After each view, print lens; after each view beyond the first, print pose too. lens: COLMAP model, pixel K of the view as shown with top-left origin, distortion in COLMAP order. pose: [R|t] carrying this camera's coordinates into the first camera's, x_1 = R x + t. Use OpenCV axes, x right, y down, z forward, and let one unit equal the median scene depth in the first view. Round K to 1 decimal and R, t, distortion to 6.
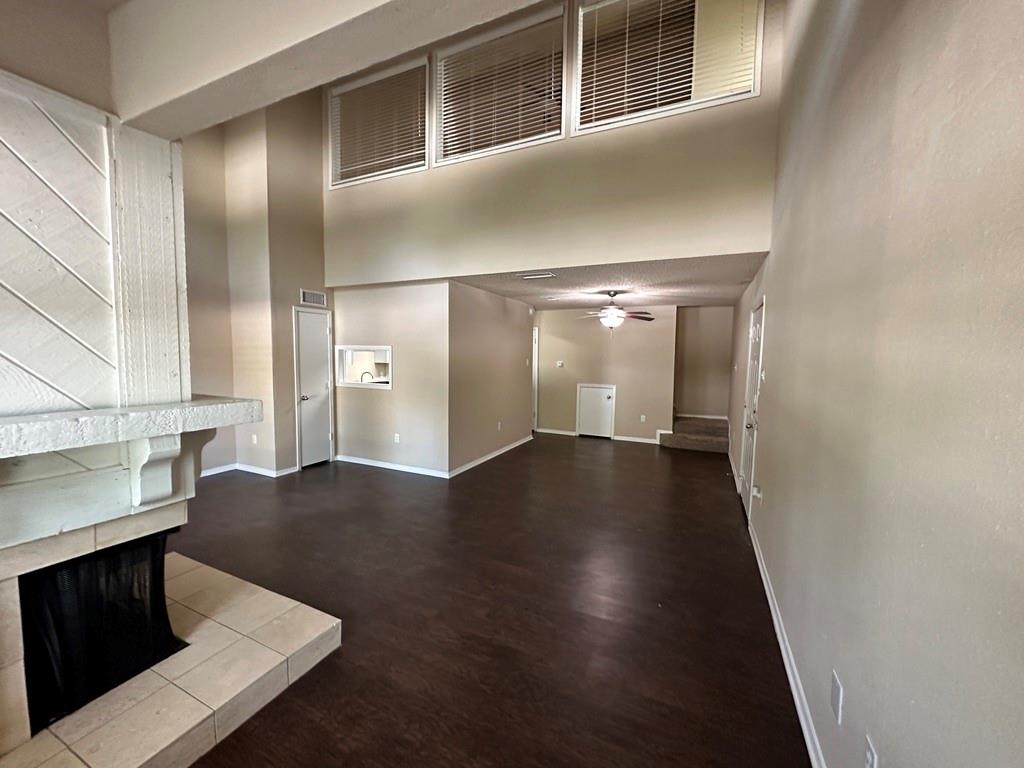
lens RADIAL K [[408.0, 0, 512.0], [0, 408.0, 384.0], [0, 0, 1]] dist [-0.001121, 0.000767]
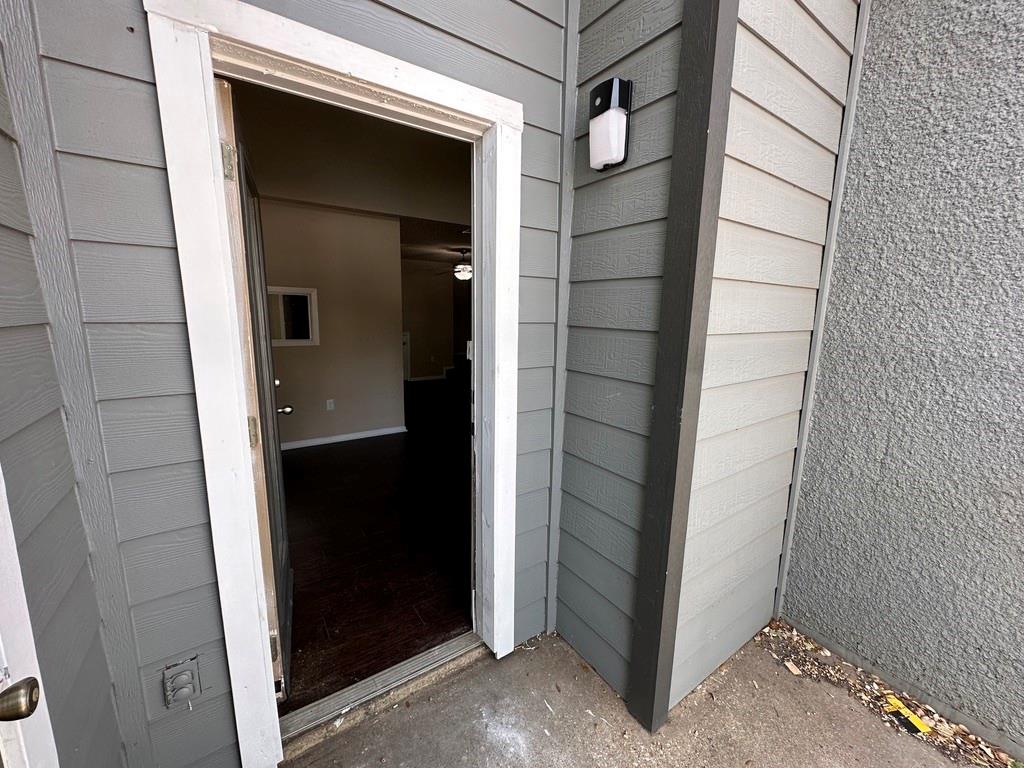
lens RADIAL K [[408.0, 0, 512.0], [0, 408.0, 384.0], [0, 0, 1]] dist [-0.001121, 0.000767]
pose [[0.503630, -0.155926, 0.849732, -0.786006], [0.055775, 0.987394, 0.148129, -0.009371], [-0.862117, -0.027208, 0.505978, 0.274692]]
